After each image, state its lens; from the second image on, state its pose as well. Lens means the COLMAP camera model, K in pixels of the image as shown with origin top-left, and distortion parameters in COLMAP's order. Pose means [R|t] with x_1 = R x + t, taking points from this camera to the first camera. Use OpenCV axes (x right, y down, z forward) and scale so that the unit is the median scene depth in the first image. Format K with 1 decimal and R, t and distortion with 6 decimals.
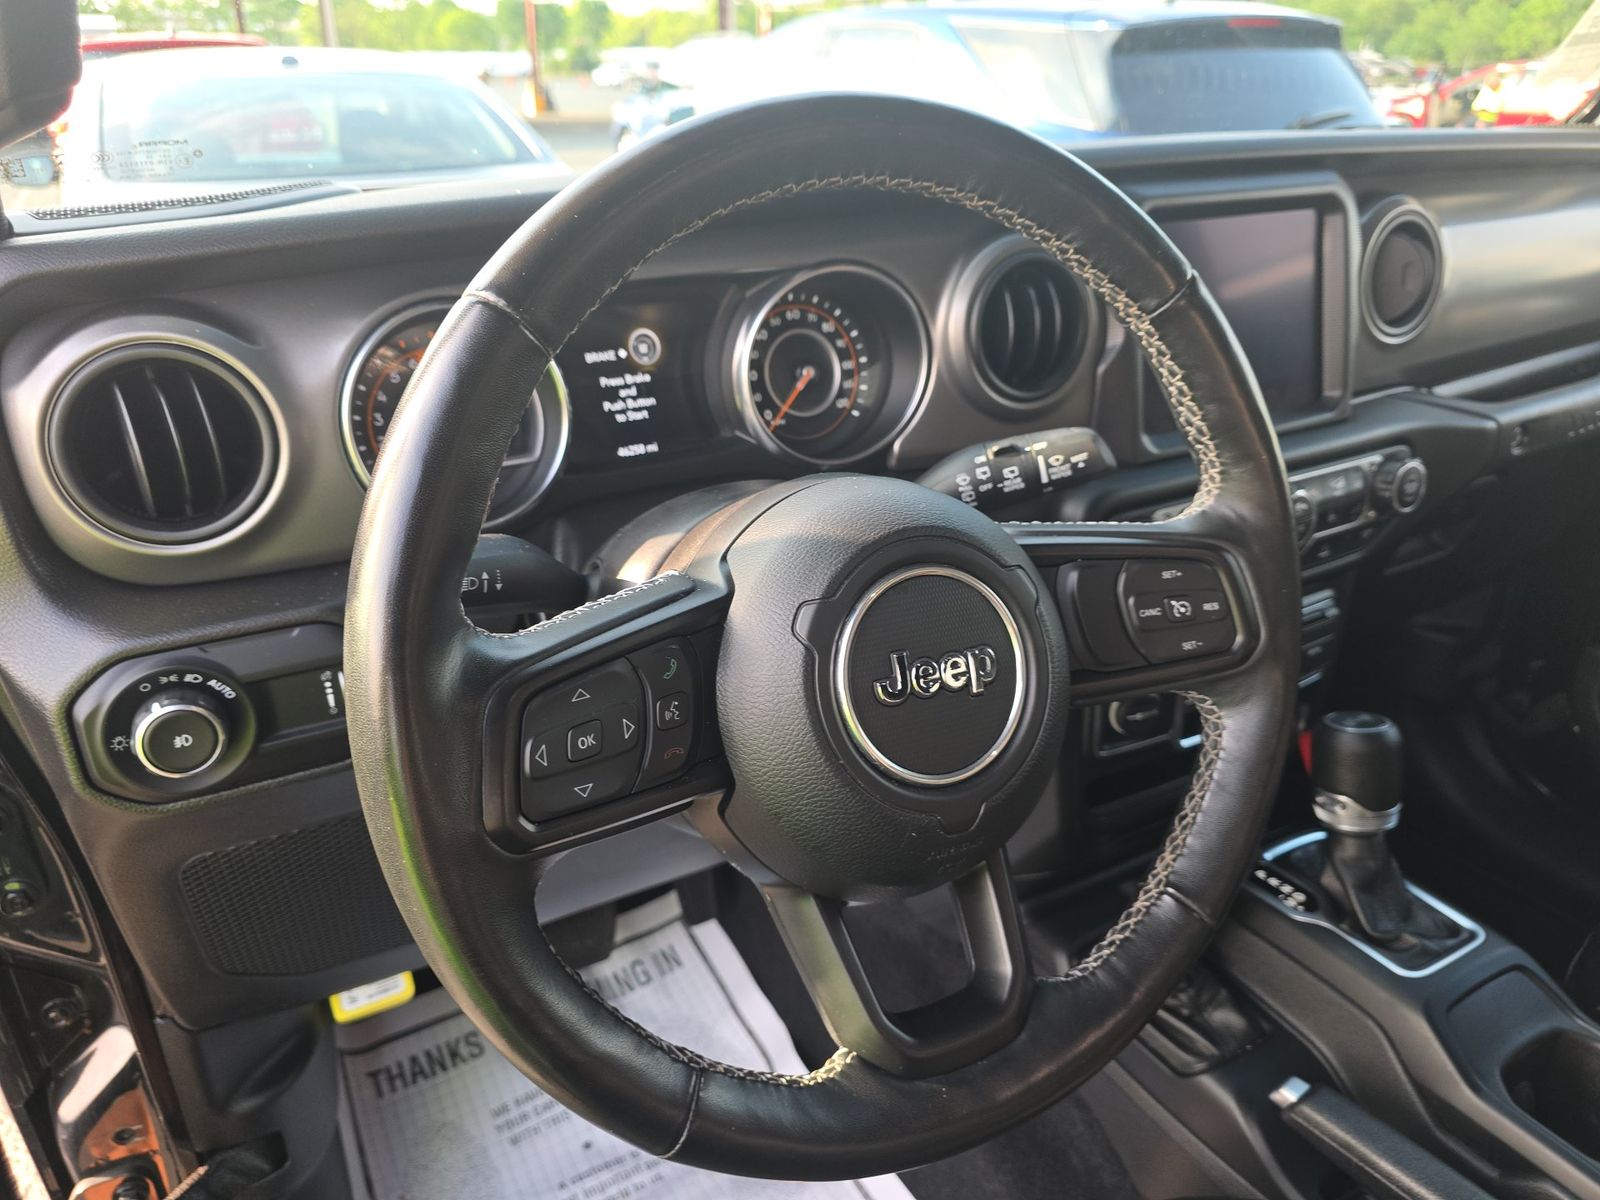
lens RADIAL K [[1084.3, 0, 789.2], [0, 1084.3, 588.8], [0, 0, 1]] dist [0.033527, -0.032283]
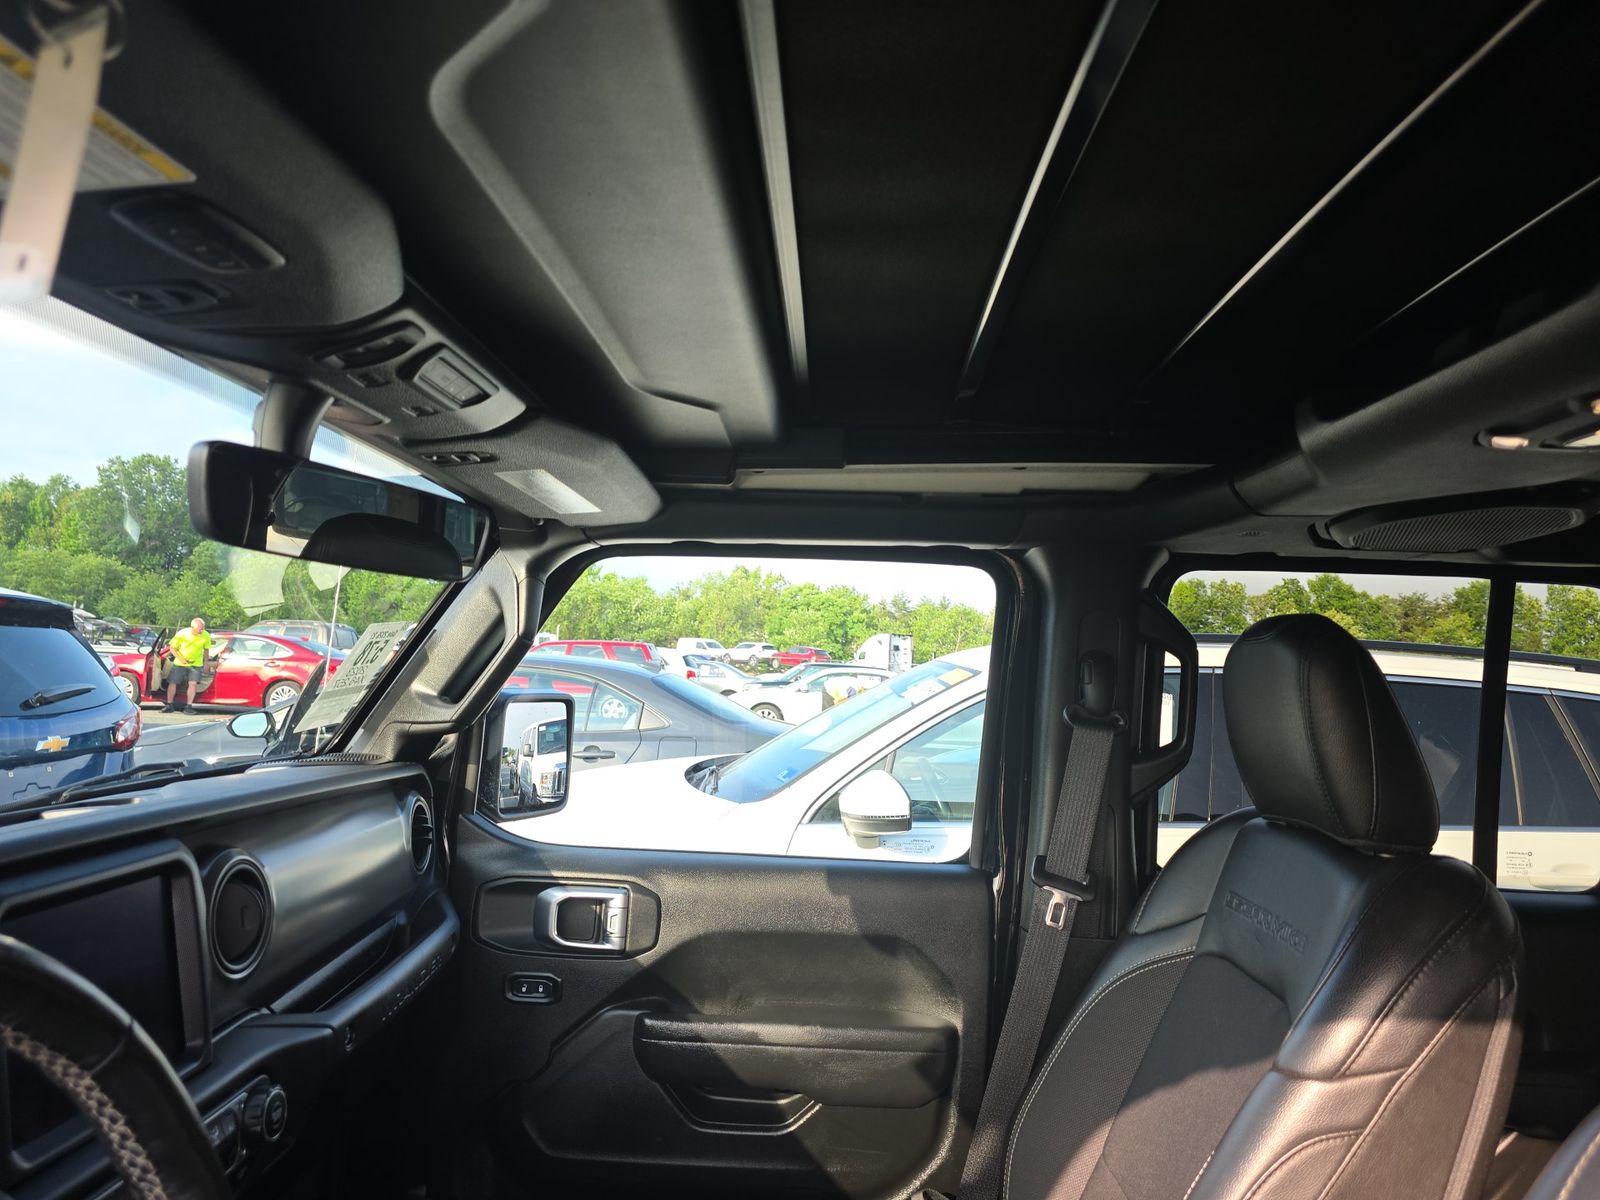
lens RADIAL K [[1084.3, 0, 782.2], [0, 1084.3, 571.4], [0, 0, 1]] dist [0.033527, -0.032283]
pose [[0.523225, 0.119518, 0.843772, -0.153601], [0.294556, 0.903728, -0.310665, -0.098197], [-0.799670, 0.411086, 0.437649, -0.102427]]
